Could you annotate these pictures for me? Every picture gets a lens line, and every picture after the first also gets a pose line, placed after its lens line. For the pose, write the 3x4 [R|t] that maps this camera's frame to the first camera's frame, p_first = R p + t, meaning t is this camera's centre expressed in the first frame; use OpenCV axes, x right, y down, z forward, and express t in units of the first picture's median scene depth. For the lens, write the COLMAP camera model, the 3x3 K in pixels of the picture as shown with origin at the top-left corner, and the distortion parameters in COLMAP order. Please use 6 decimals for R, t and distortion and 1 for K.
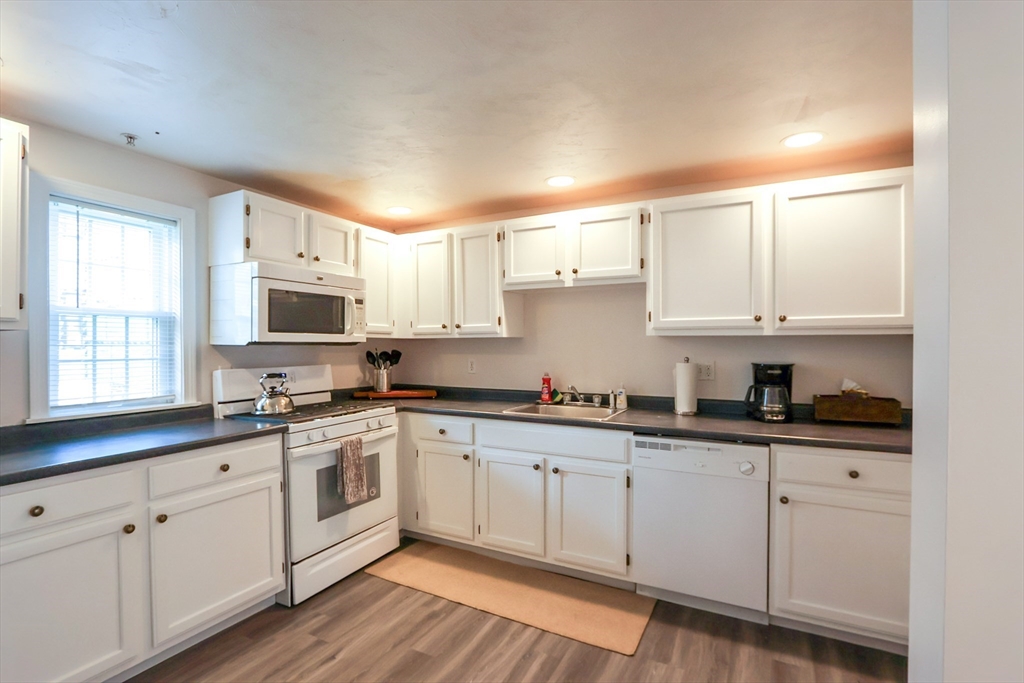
lens RADIAL K [[493.2, 0, 511.3], [0, 493.2, 345.0], [0, 0, 1]] dist [-0.006639, 0.000309]
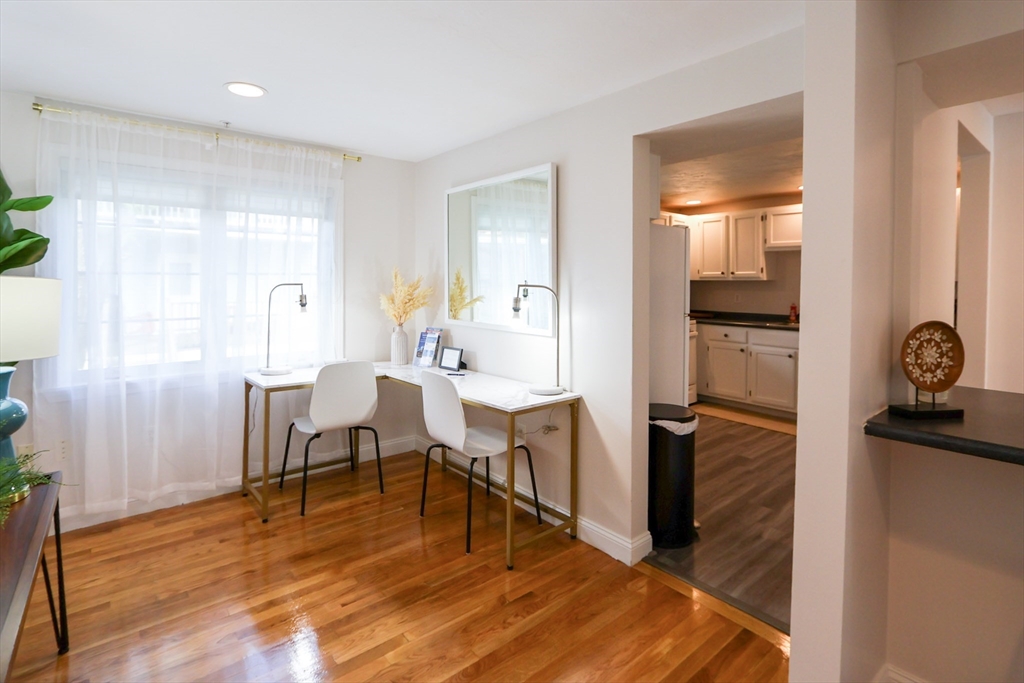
lens RADIAL K [[493.2, 0, 527.0], [0, 493.2, 289.3], [0, 0, 1]] dist [-0.006639, 0.000309]
pose [[0.931656, 0.012738, -0.363118, -0.154927], [-0.009206, 0.999892, 0.011456, 0.002563], [0.363225, -0.007330, 0.931673, -0.786528]]
